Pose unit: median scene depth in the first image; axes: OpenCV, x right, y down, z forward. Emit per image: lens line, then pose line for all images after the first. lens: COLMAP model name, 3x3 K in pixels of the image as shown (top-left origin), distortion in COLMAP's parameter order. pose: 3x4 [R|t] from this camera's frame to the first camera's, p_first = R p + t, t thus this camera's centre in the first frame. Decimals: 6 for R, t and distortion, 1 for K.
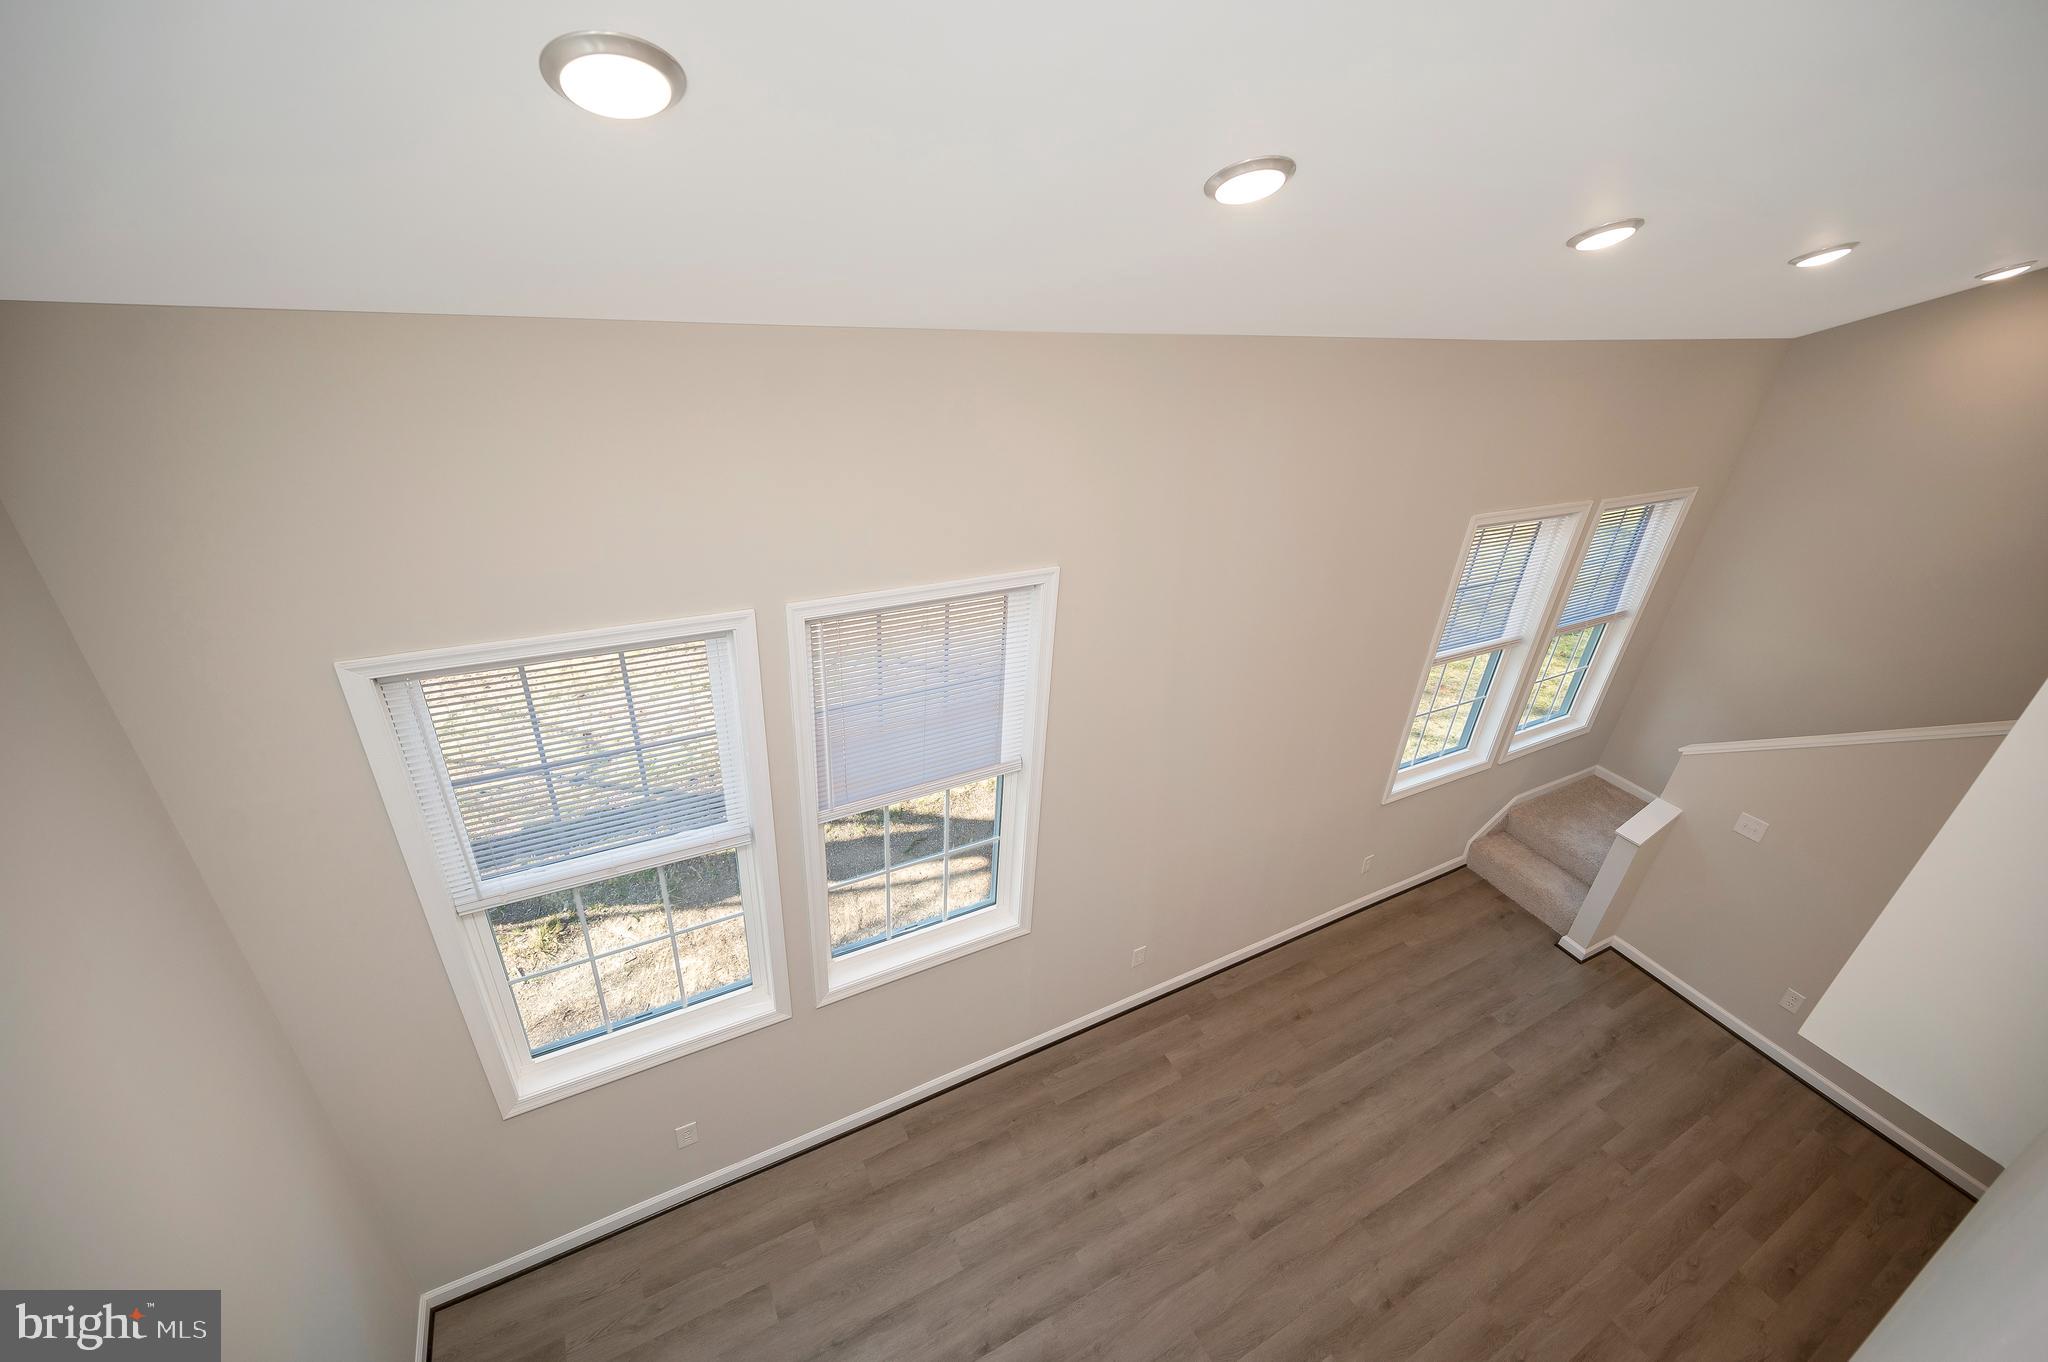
lens RADIAL K [[835.9, 0, 1033.0], [0, 835.9, 676.3], [0, 0, 1]] dist [0.000386, -0.000161]
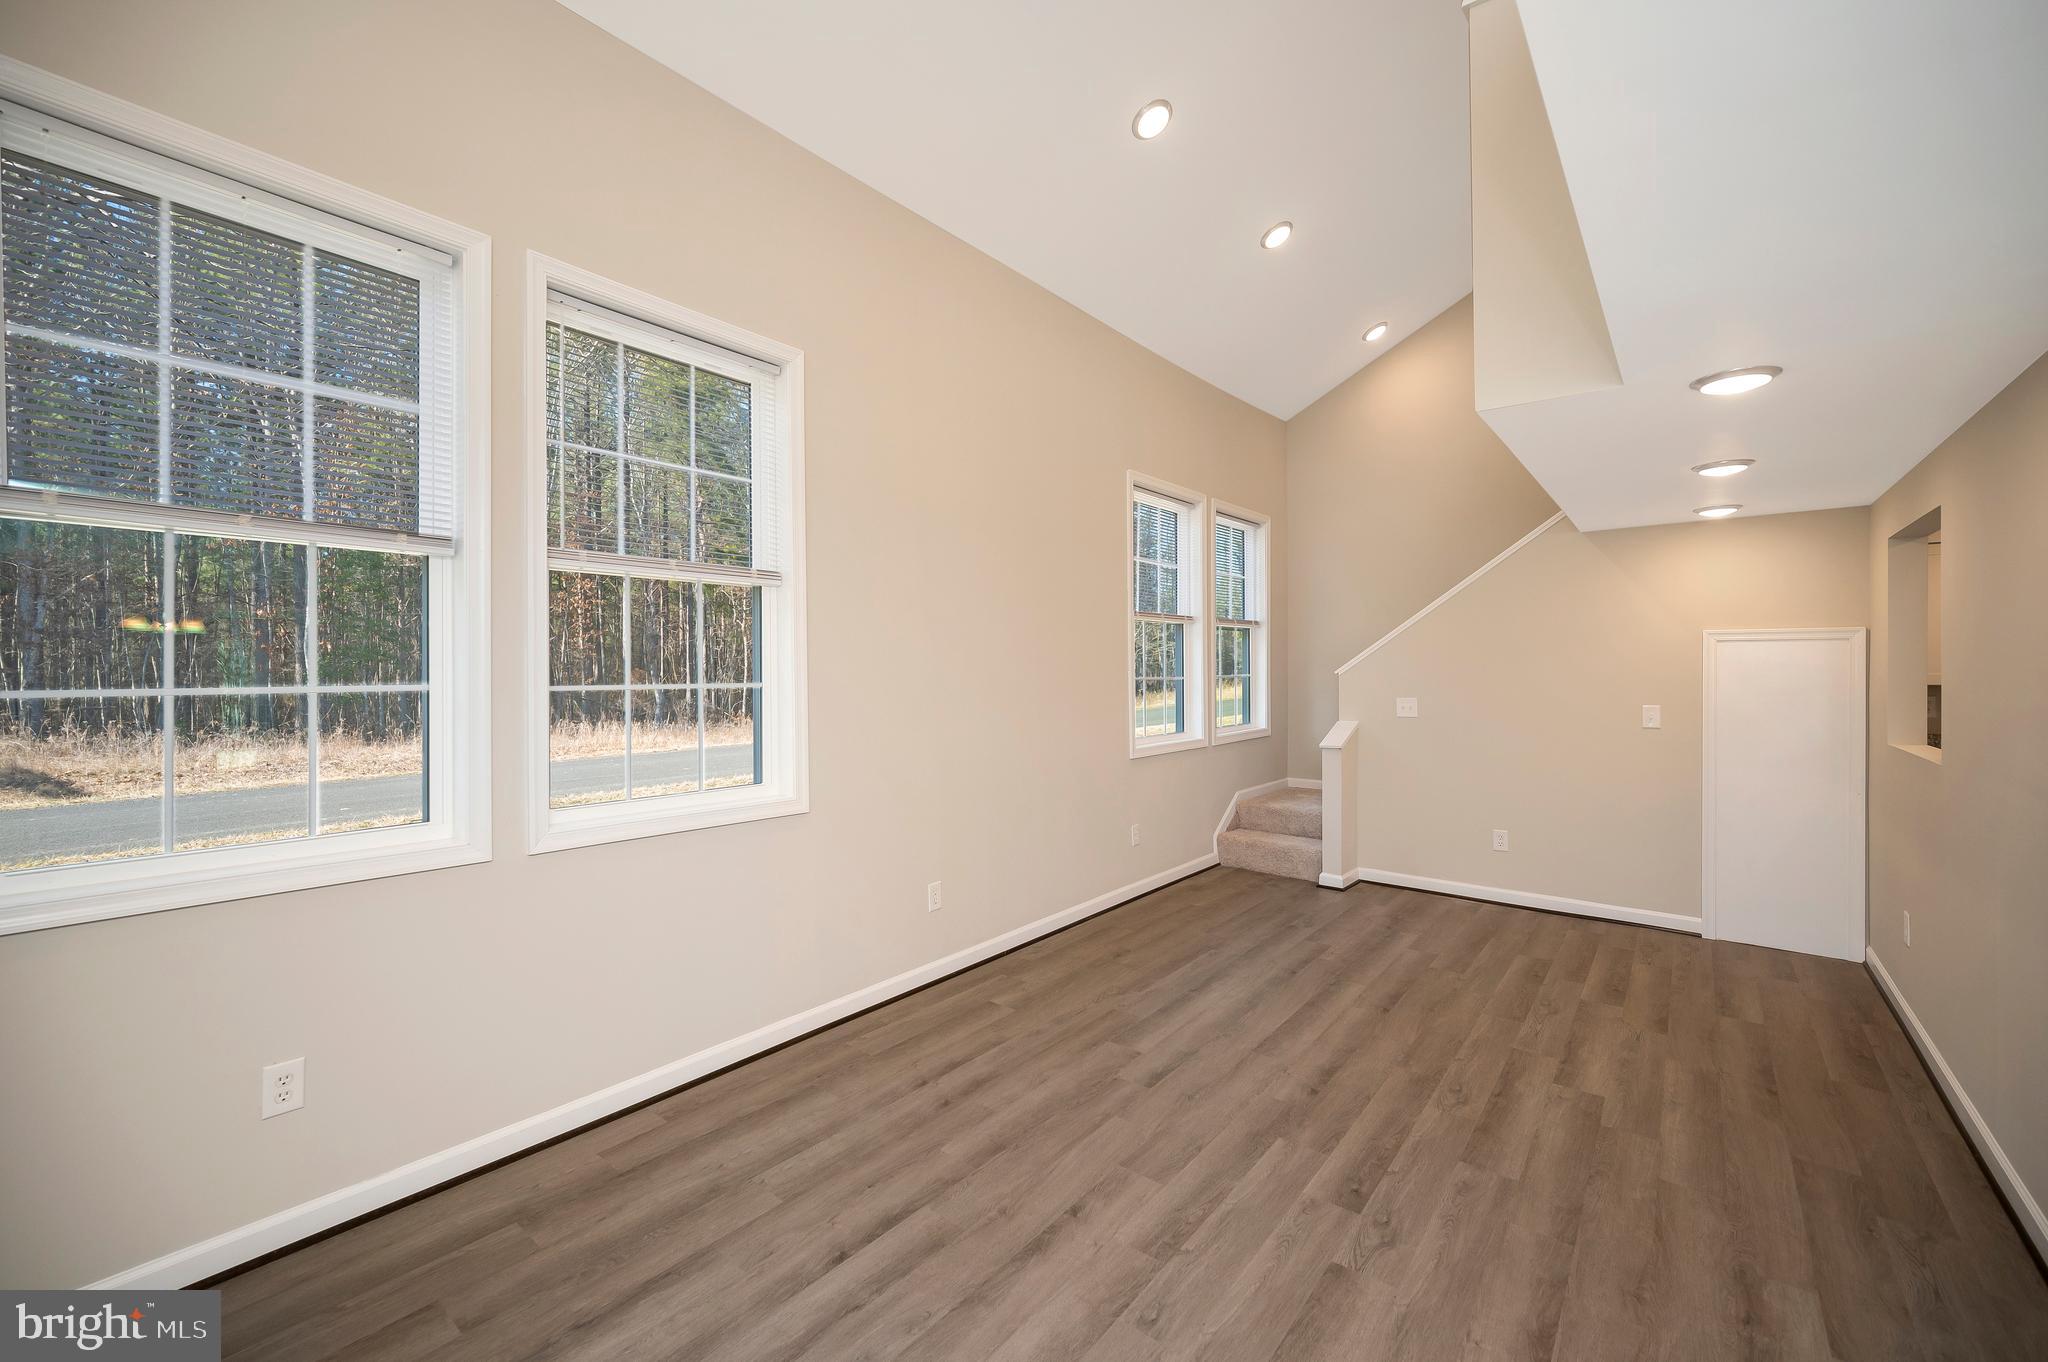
lens RADIAL K [[833.0, 0, 1015.4], [0, 833.0, 672.5], [0, 0, 1]] dist [-0.001249, -0.000130]
pose [[0.925448, -0.071599, 0.372049, -0.110476], [0.233571, 0.880997, -0.411448, 0.563295], [-0.298315, 0.467673, 0.832040, 0.175769]]
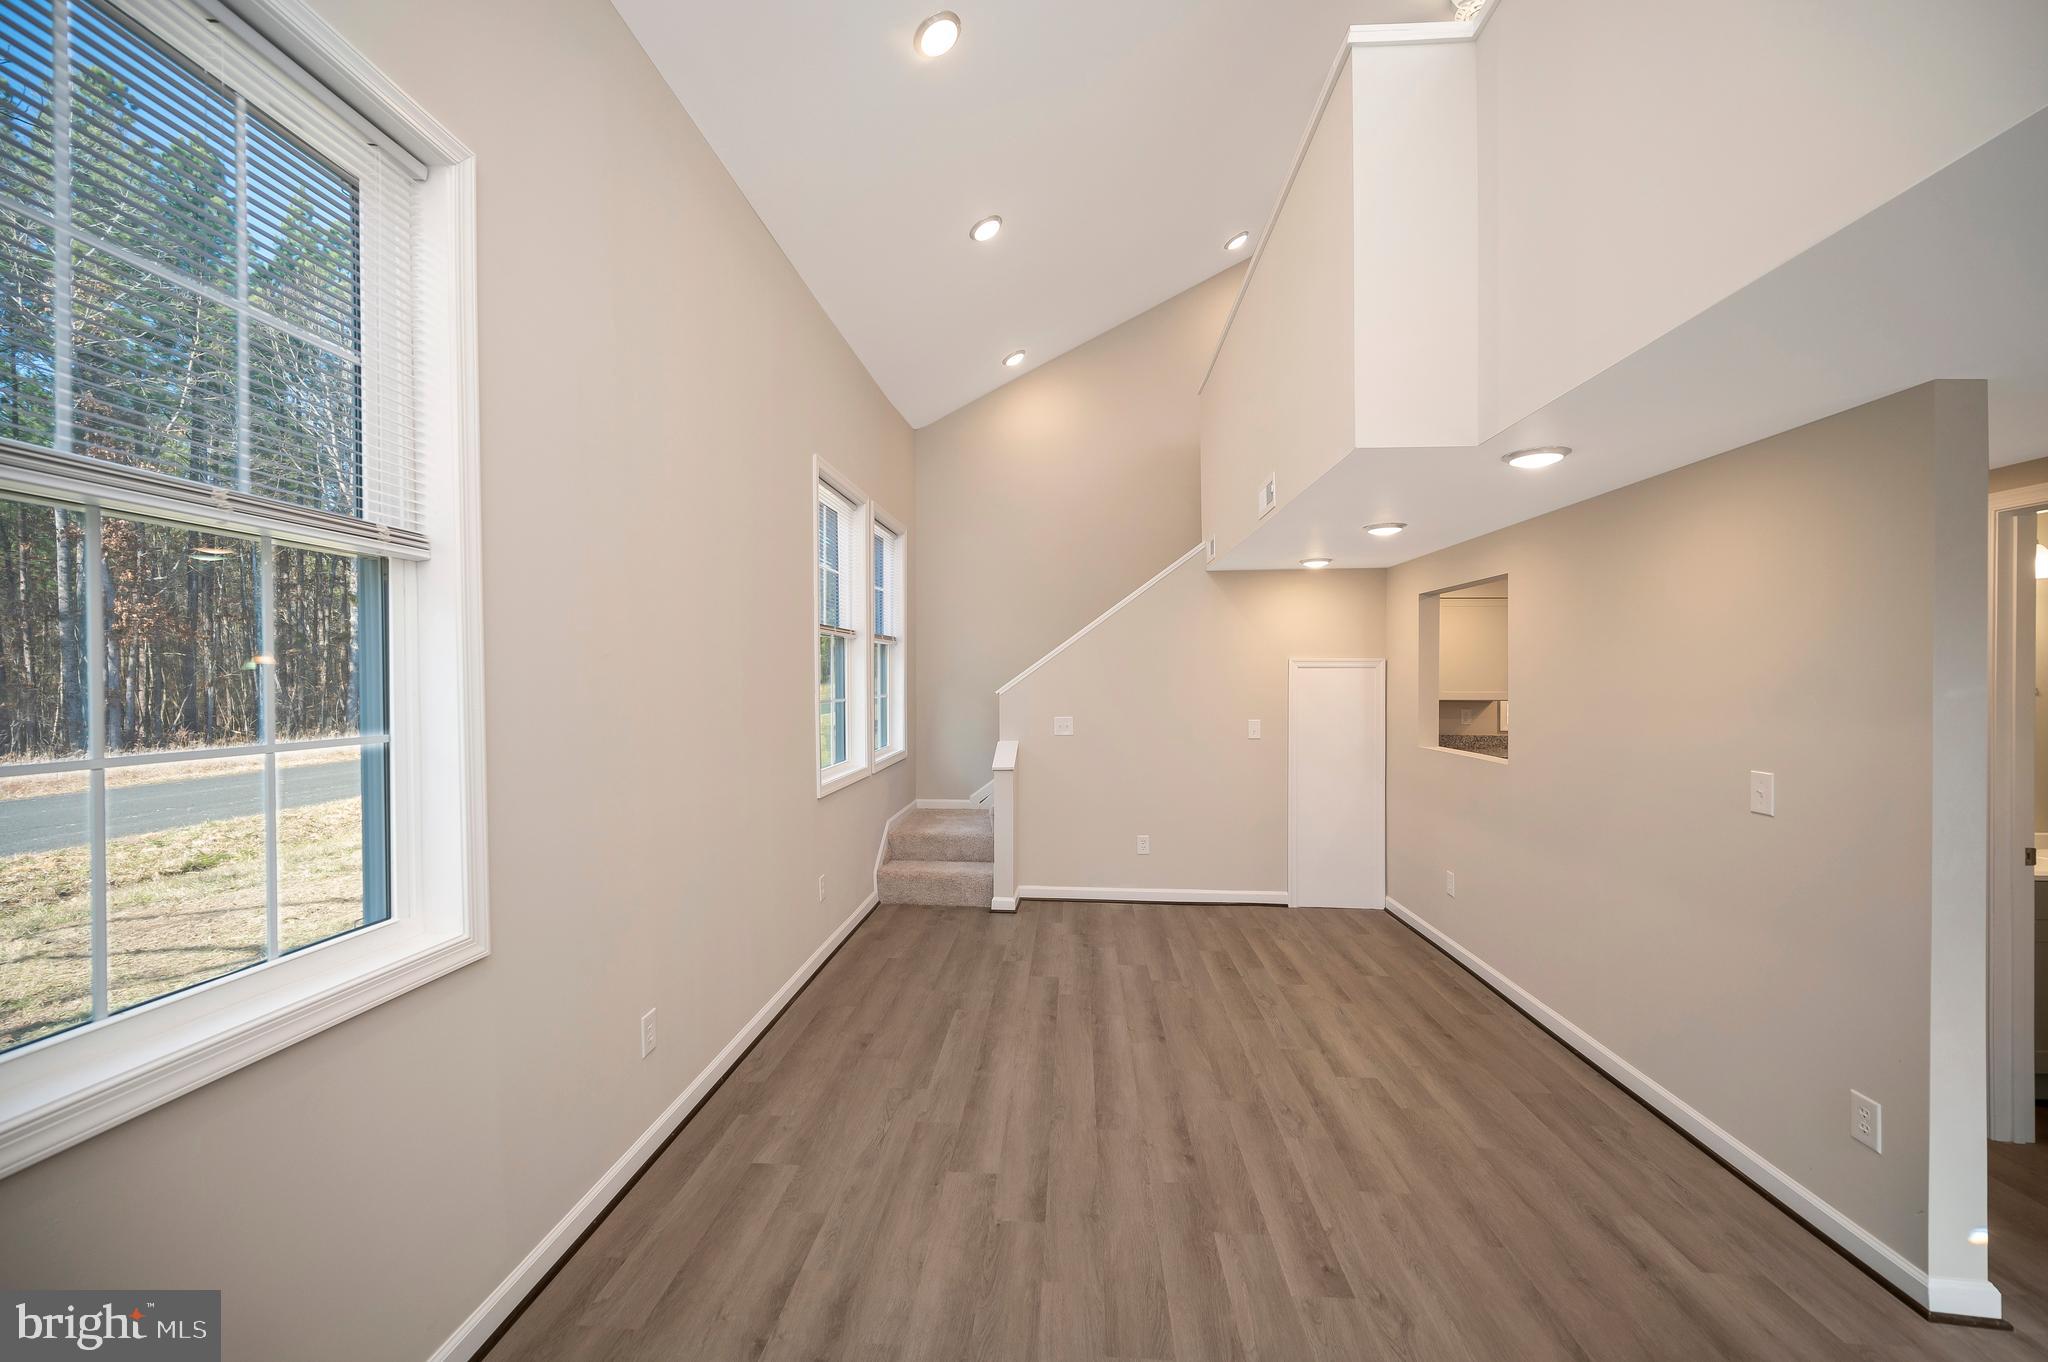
lens RADIAL K [[825.7, 0, 1024.0], [0, 825.7, 681.0], [0, 0, 1]] dist [0.001720, -0.000054]
pose [[0.536017, -0.070805, 0.841232, -0.226248], [0.429303, 0.880873, -0.199402, 0.387724], [-0.726901, 0.468026, 0.502560, 0.450963]]
